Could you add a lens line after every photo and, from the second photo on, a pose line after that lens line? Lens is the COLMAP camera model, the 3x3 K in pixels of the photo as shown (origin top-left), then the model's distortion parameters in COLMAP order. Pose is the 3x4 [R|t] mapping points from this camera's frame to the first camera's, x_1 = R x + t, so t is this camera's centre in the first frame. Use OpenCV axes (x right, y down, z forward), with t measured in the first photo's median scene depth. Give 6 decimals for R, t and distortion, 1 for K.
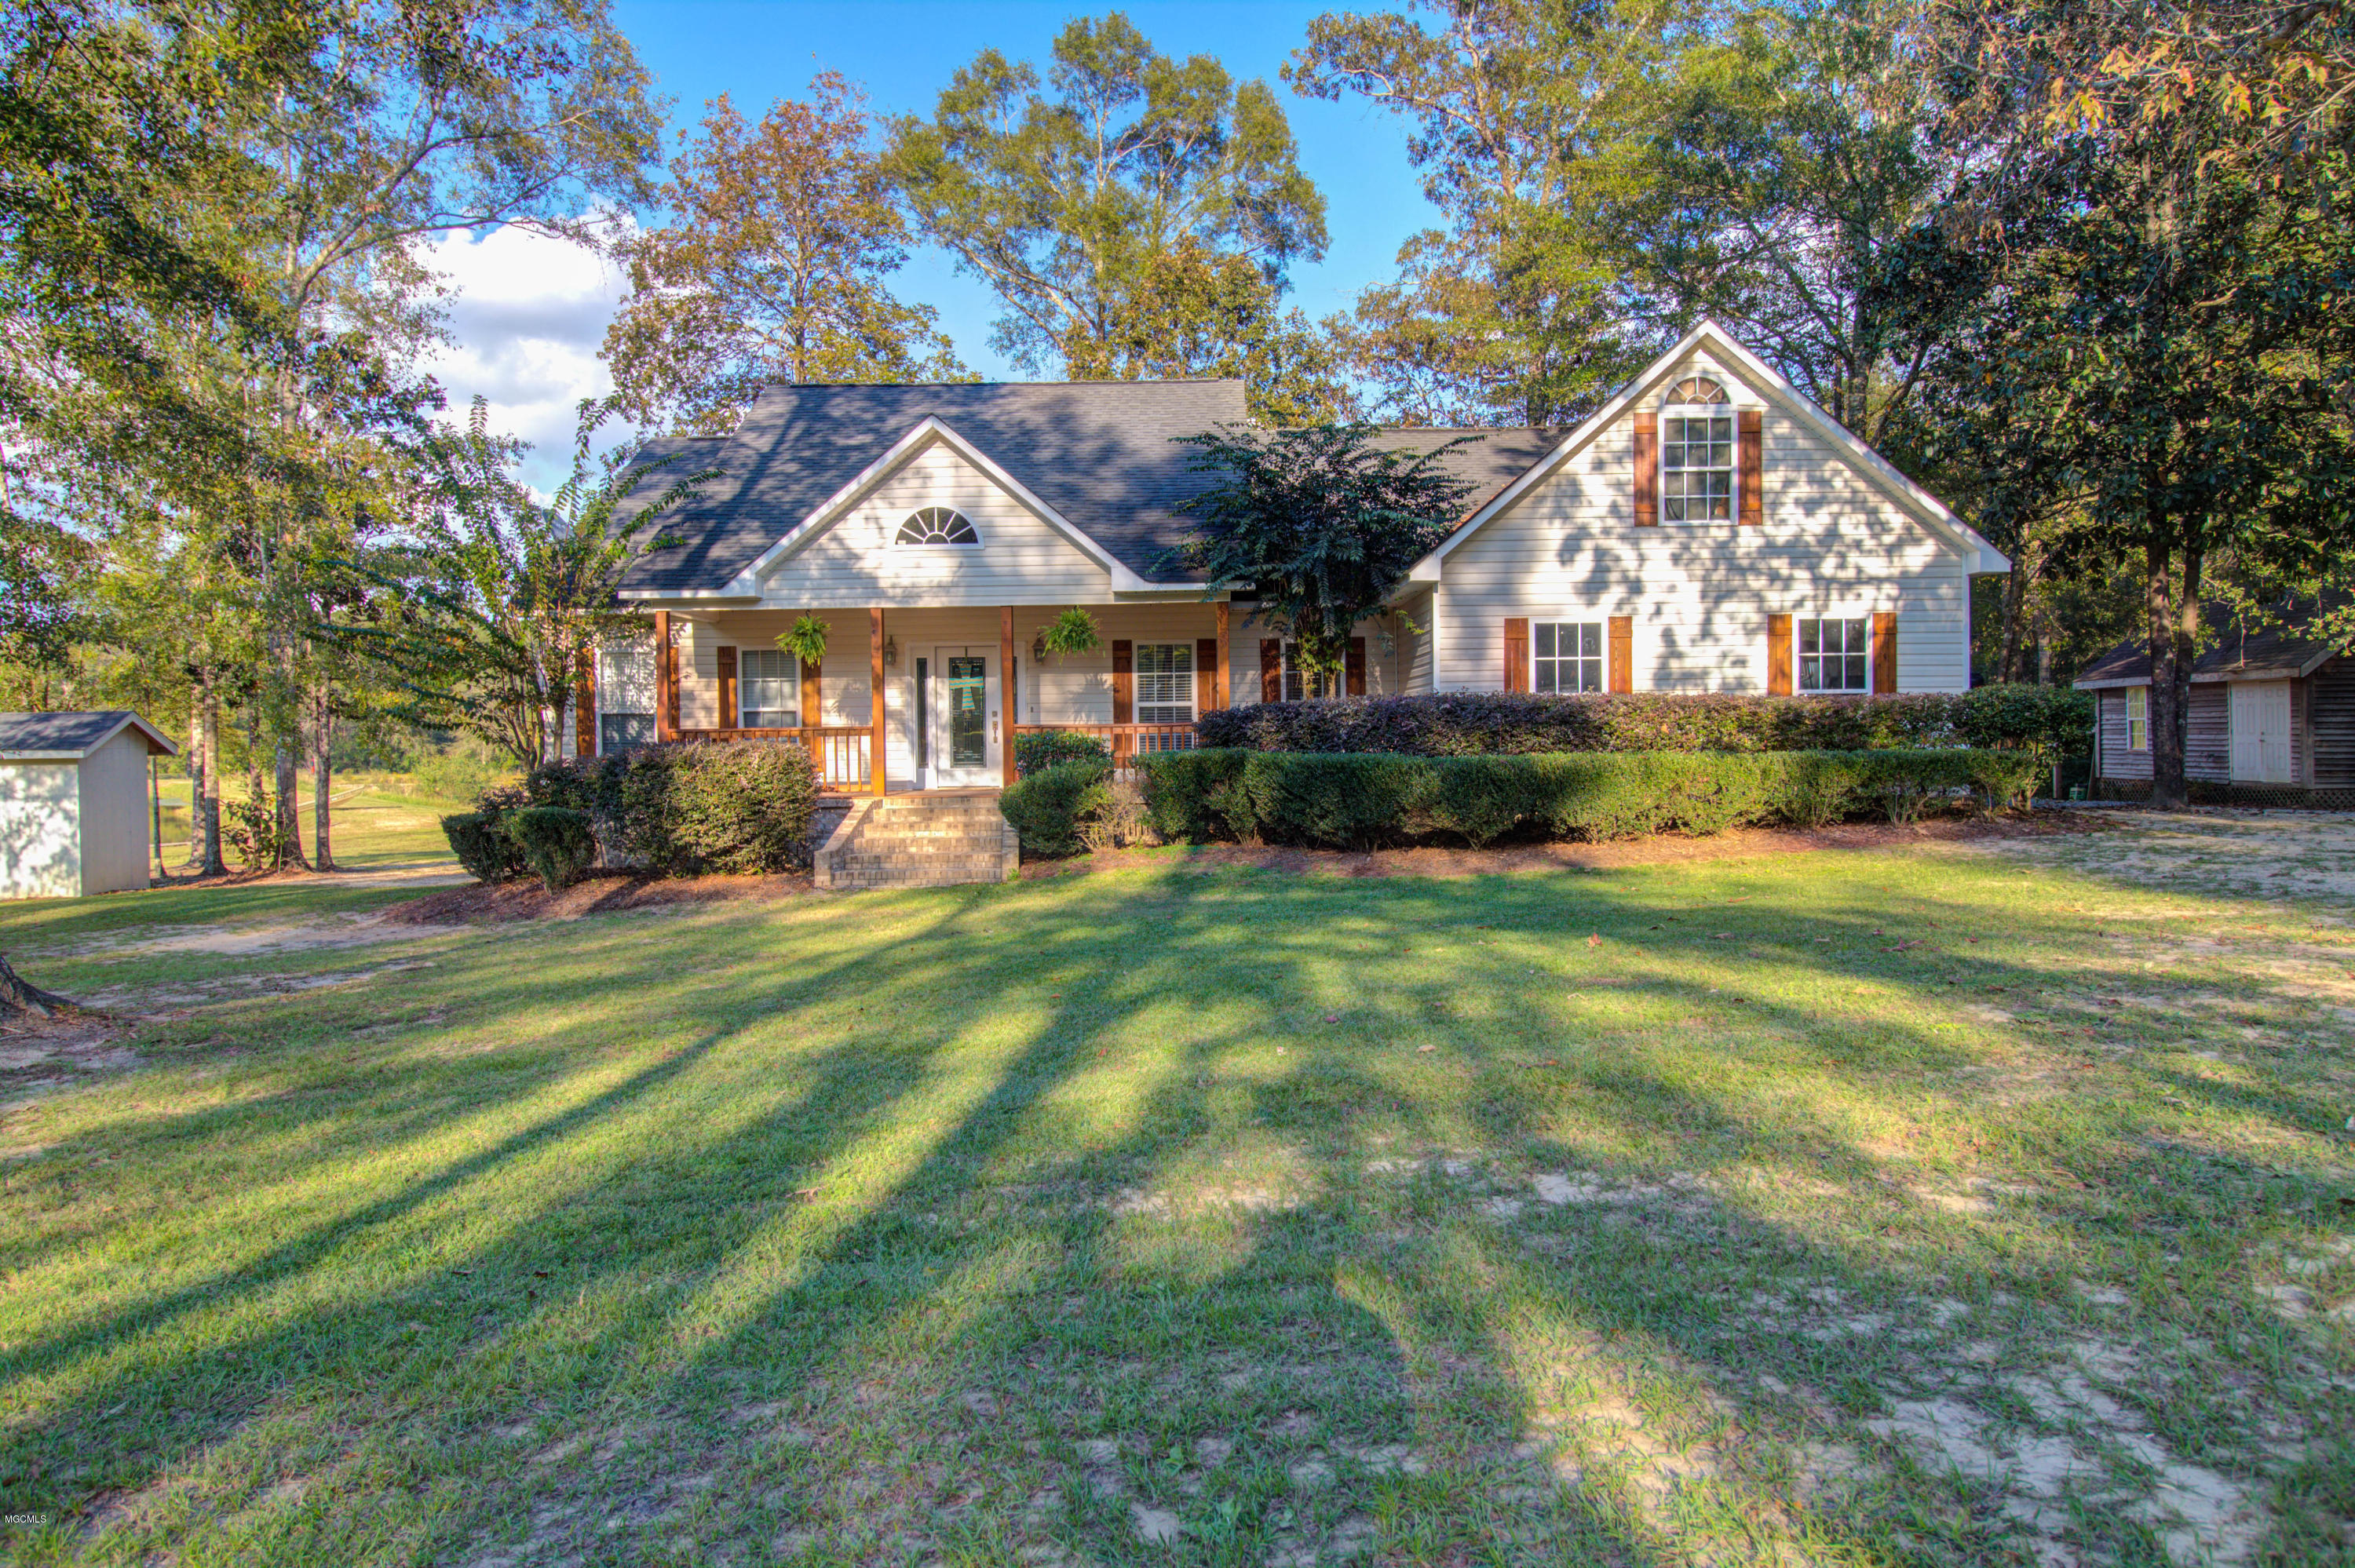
lens RADIAL K [[1476.7, 0, 1183.7], [0, 1476.7, 764.1], [0, 0, 1]] dist [0.006055, -0.009498]
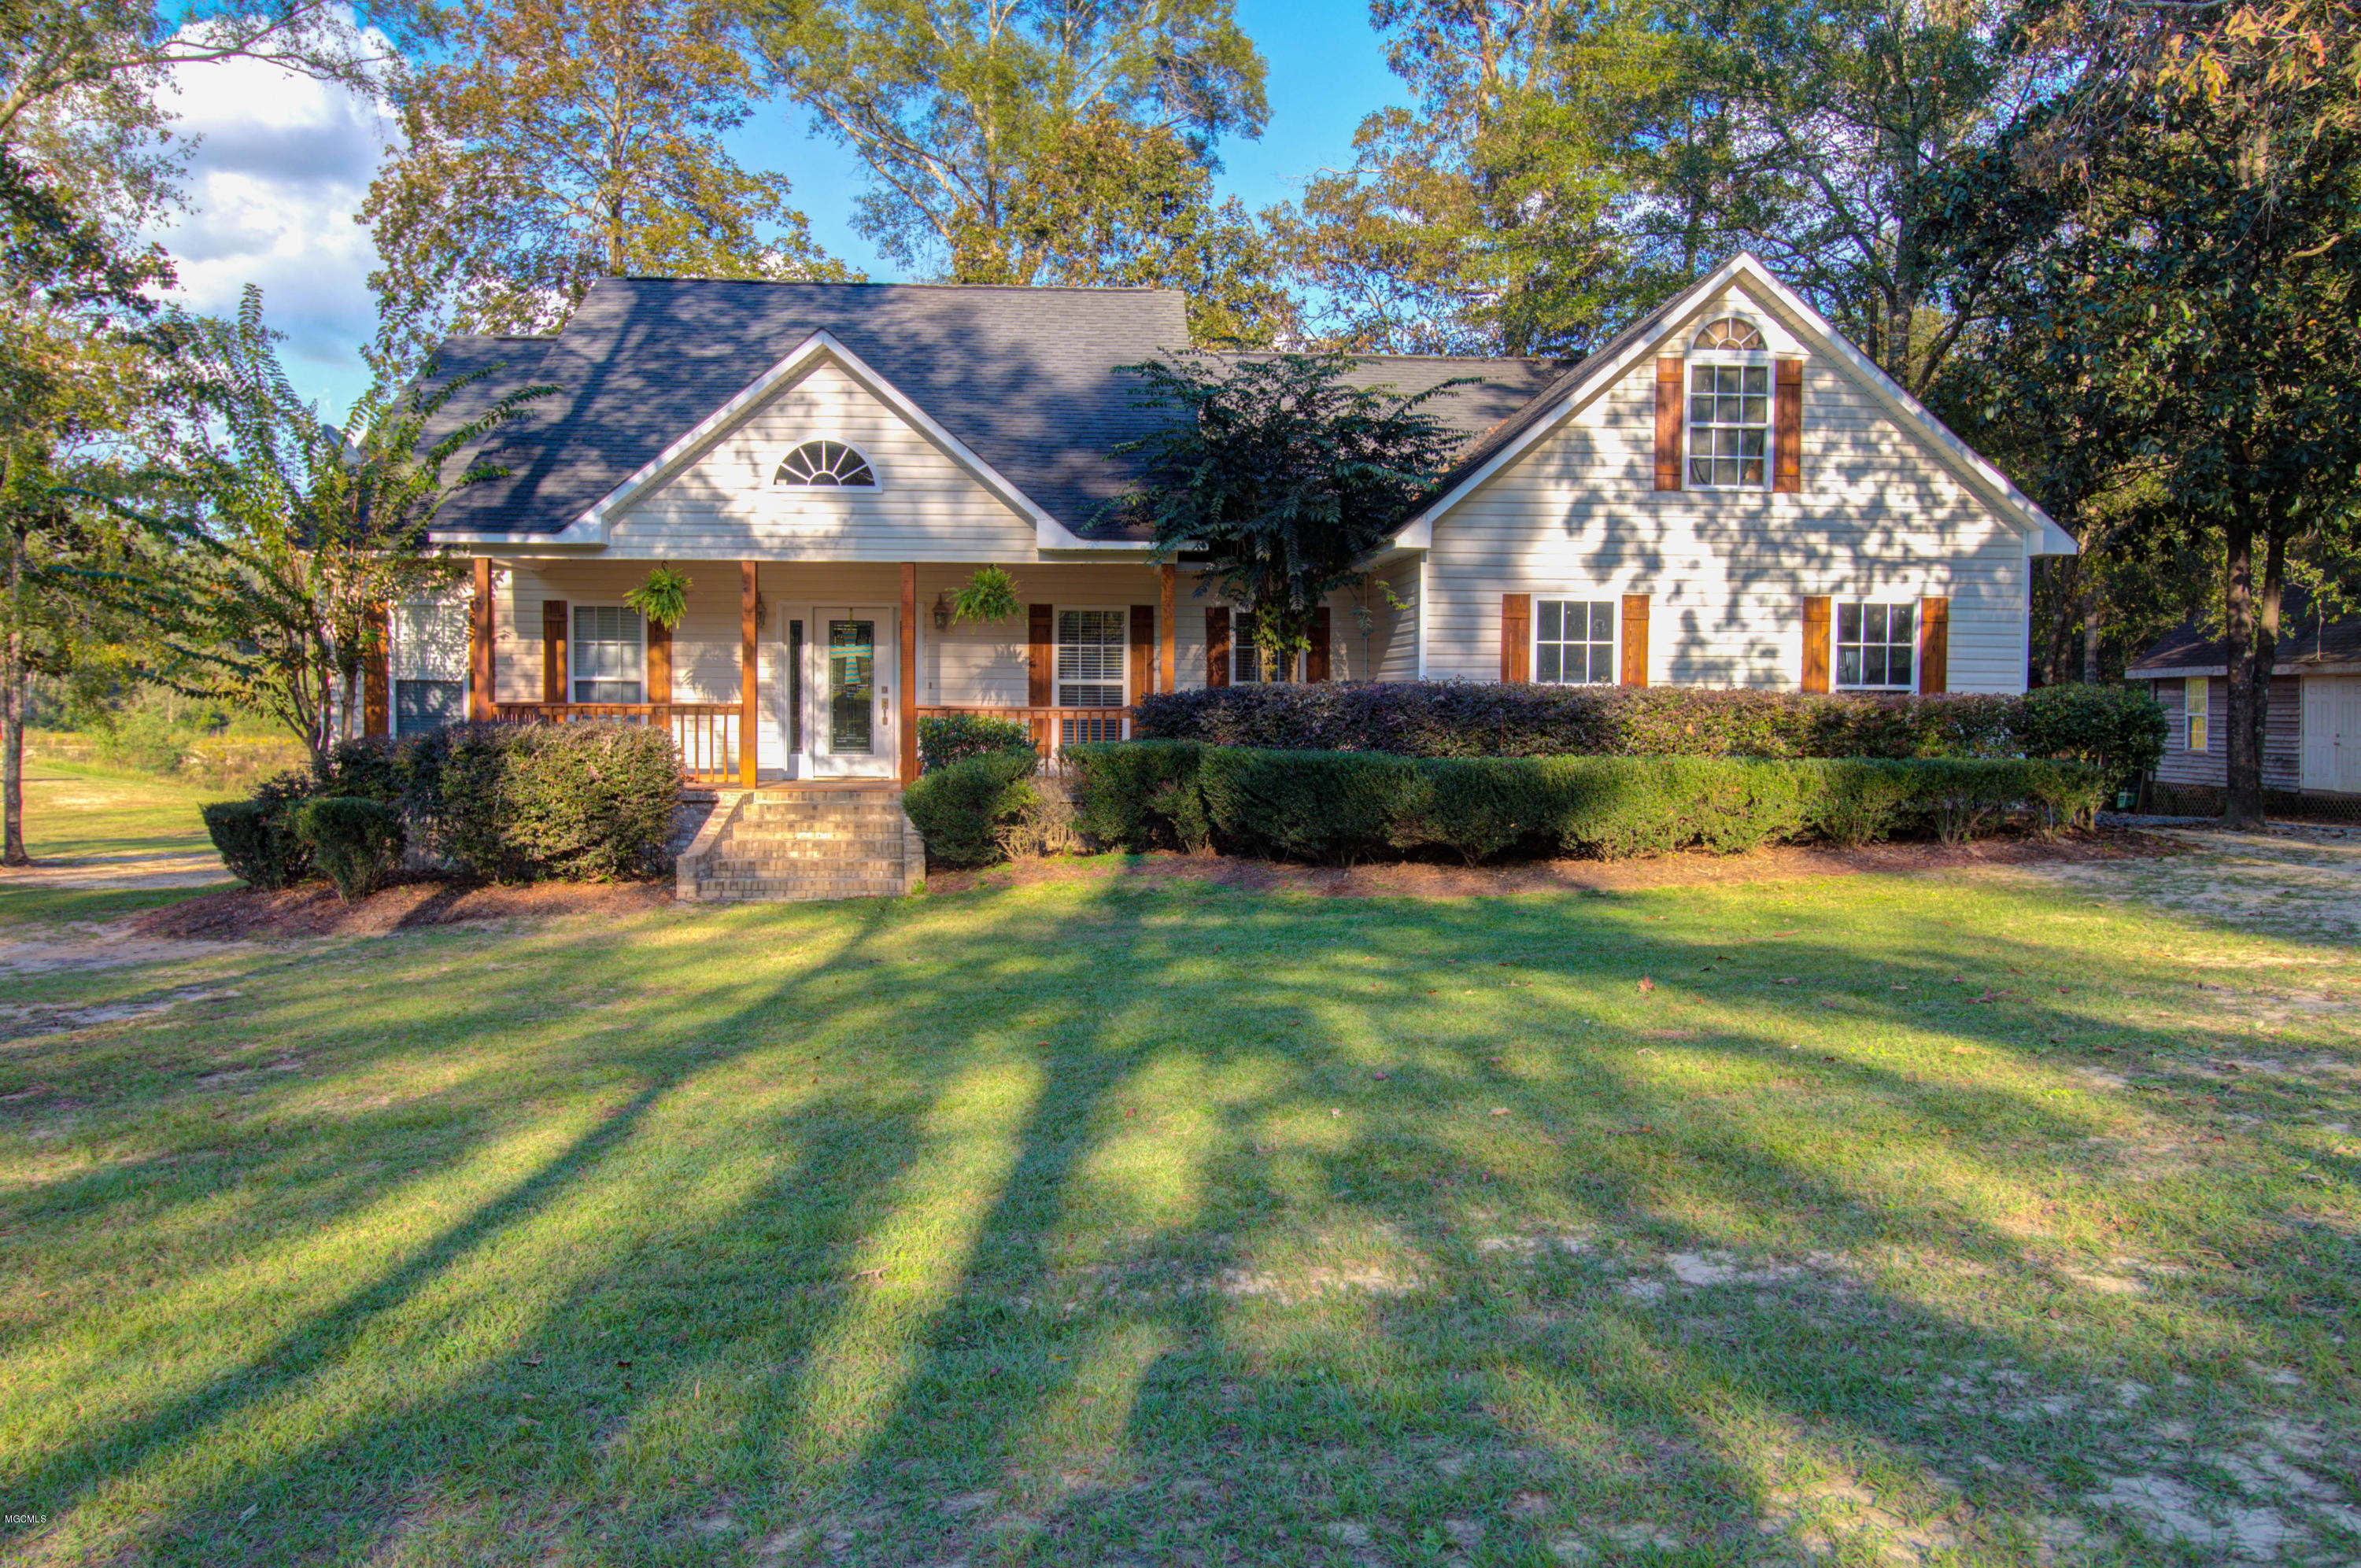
lens RADIAL K [[1962.7, 0, 1039.2], [0, 1962.7, 725.0], [0, 0, 1]] dist [0.012592, 0.007727]
pose [[0.997087, 0.015882, 0.074605, -0.129772], [-0.017447, 0.999640, 0.020372, -0.040342], [-0.074255, -0.021614, 0.997005, -0.112556]]
